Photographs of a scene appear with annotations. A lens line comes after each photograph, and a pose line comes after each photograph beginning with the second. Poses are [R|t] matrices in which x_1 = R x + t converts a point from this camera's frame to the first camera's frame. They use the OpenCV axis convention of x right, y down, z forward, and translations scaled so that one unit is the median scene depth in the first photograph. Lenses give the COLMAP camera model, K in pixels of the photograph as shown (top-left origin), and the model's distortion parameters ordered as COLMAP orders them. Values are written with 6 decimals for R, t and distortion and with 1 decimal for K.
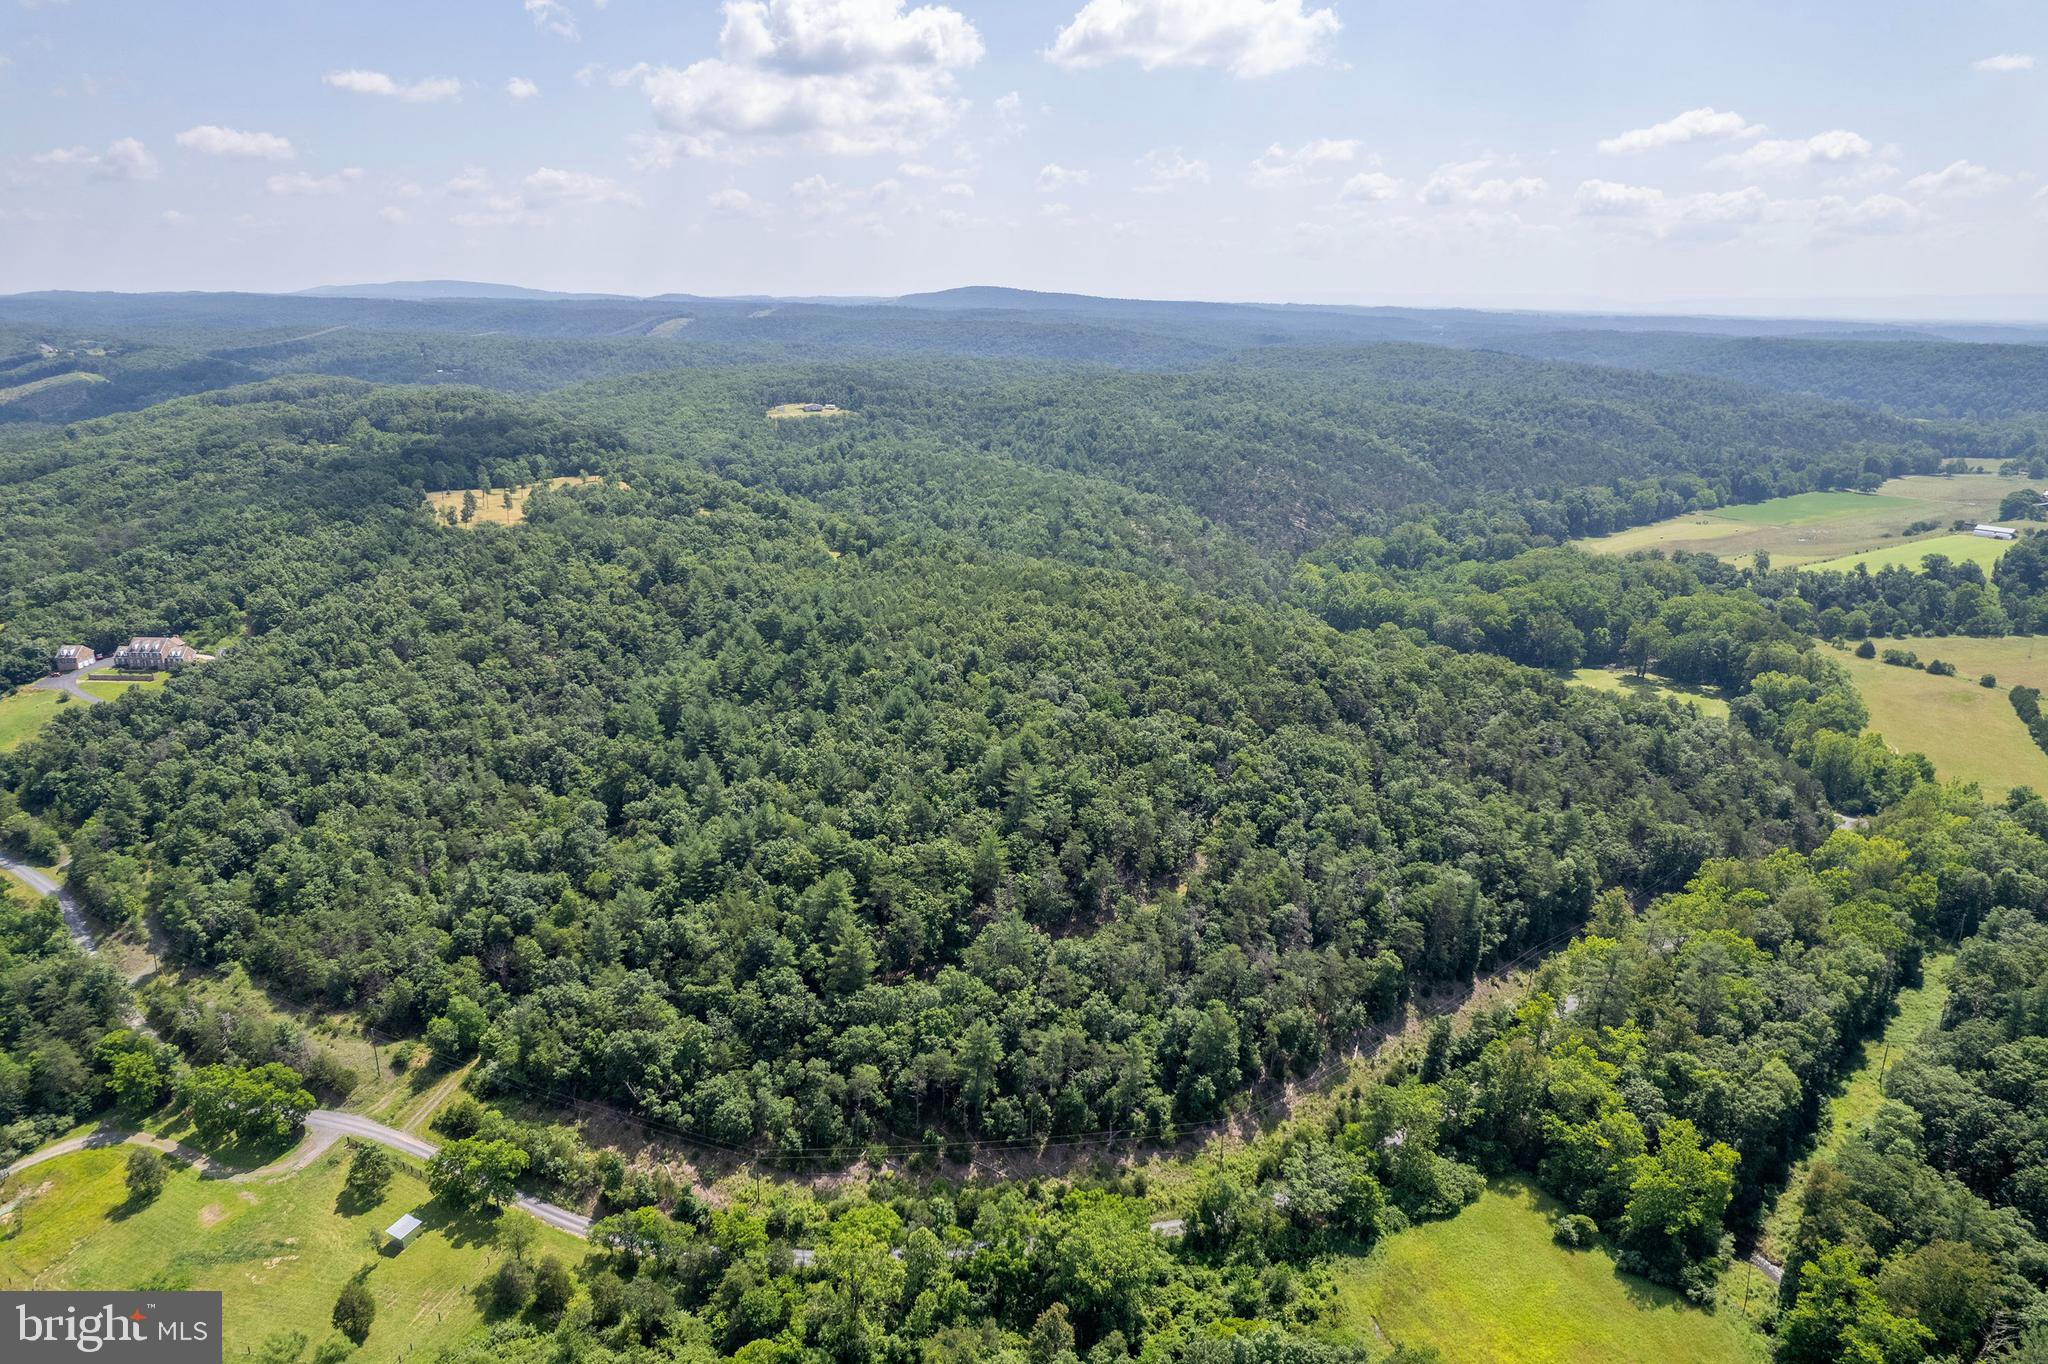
lens RADIAL K [[1301.9, 0, 1012.7], [0, 1301.9, 680.4], [0, 0, 1]] dist [-0.075275, 0.068117]
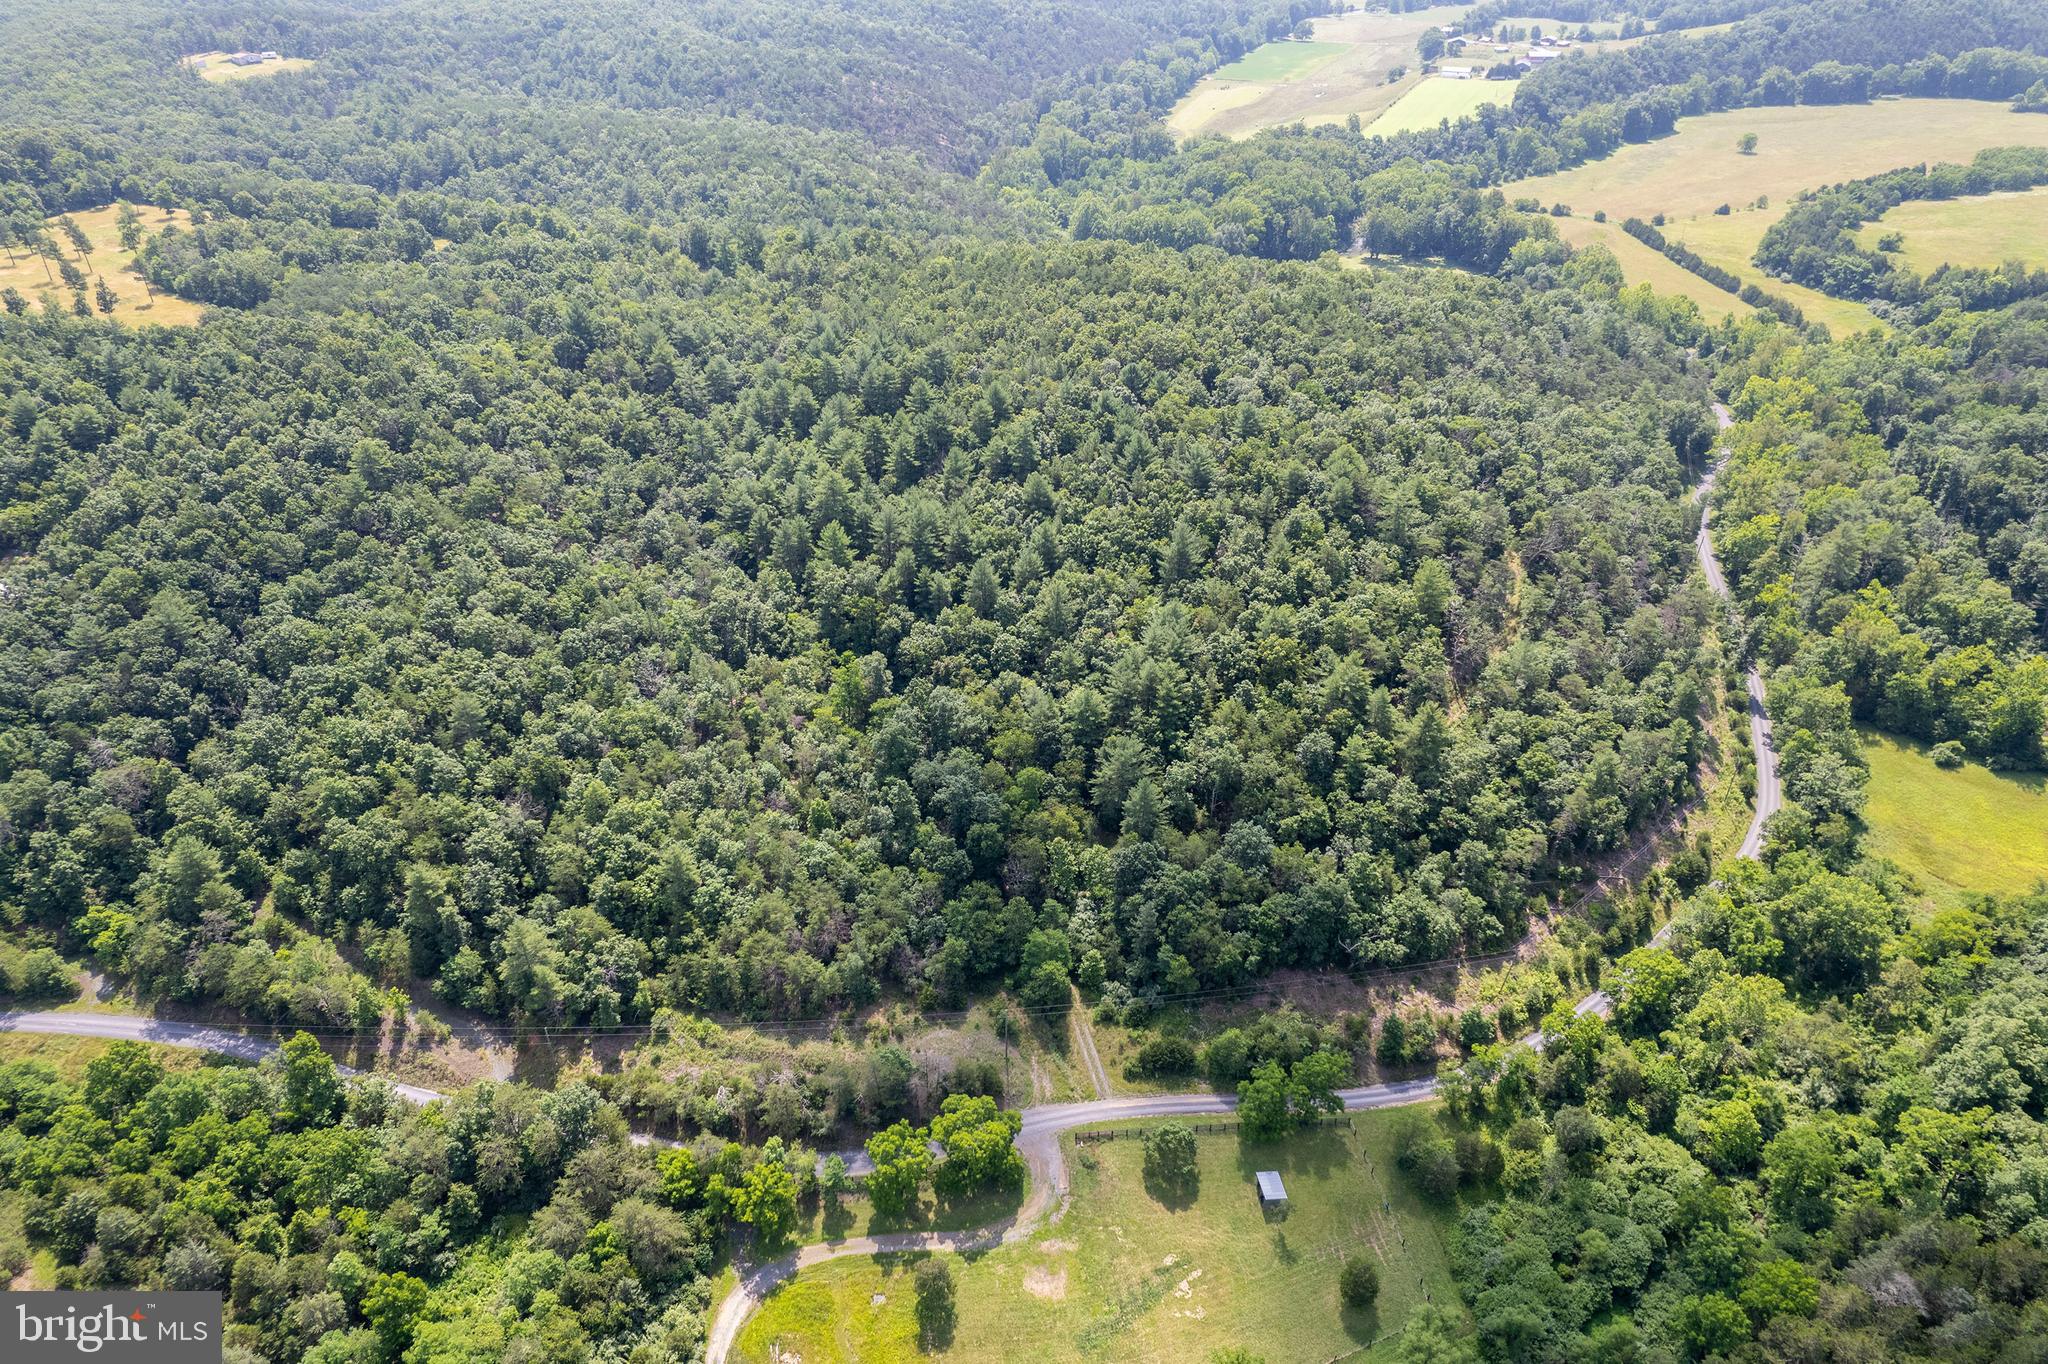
lens RADIAL K [[1301.9, 0, 1012.7], [0, 1301.9, 680.4], [0, 0, 1]] dist [-0.075275, 0.068117]
pose [[0.859840, -0.299519, 0.413477, -0.723652], [0.166189, 0.929931, 0.328038, -0.172459], [-0.482759, -0.213345, 0.849369, 0.334435]]
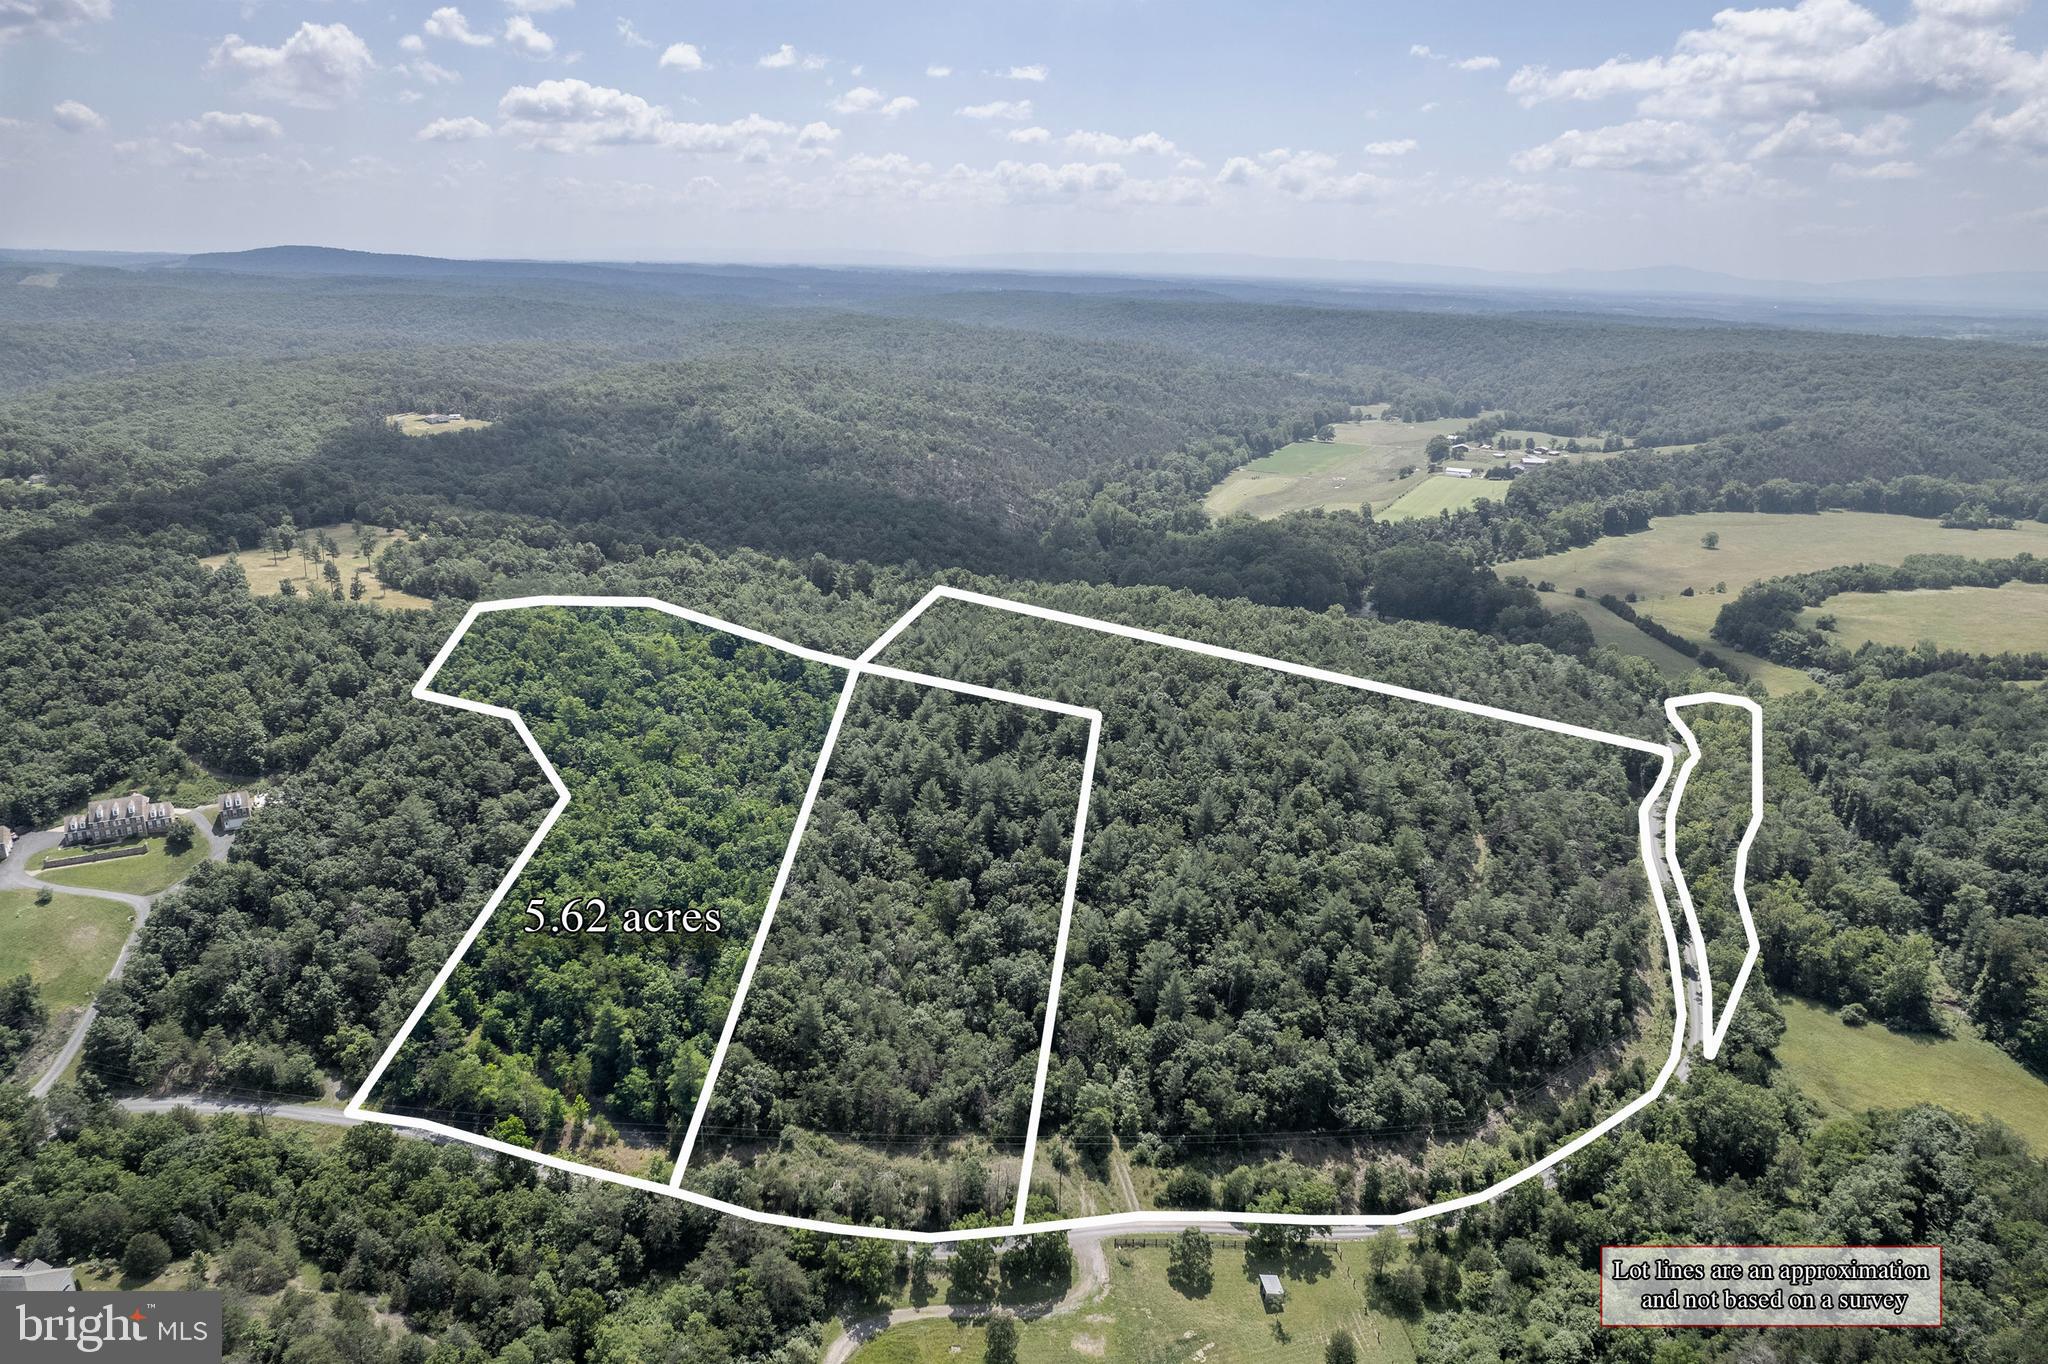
lens RADIAL K [[1301.9, 0, 1012.7], [0, 1301.9, 680.4], [0, 0, 1]] dist [-0.075275, 0.068117]
pose [[0.881089, -0.136482, 0.452830, -0.891651], [0.121597, 0.990642, 0.061981, -0.143477], [-0.457052, 0.000453, 0.889440, 0.104097]]
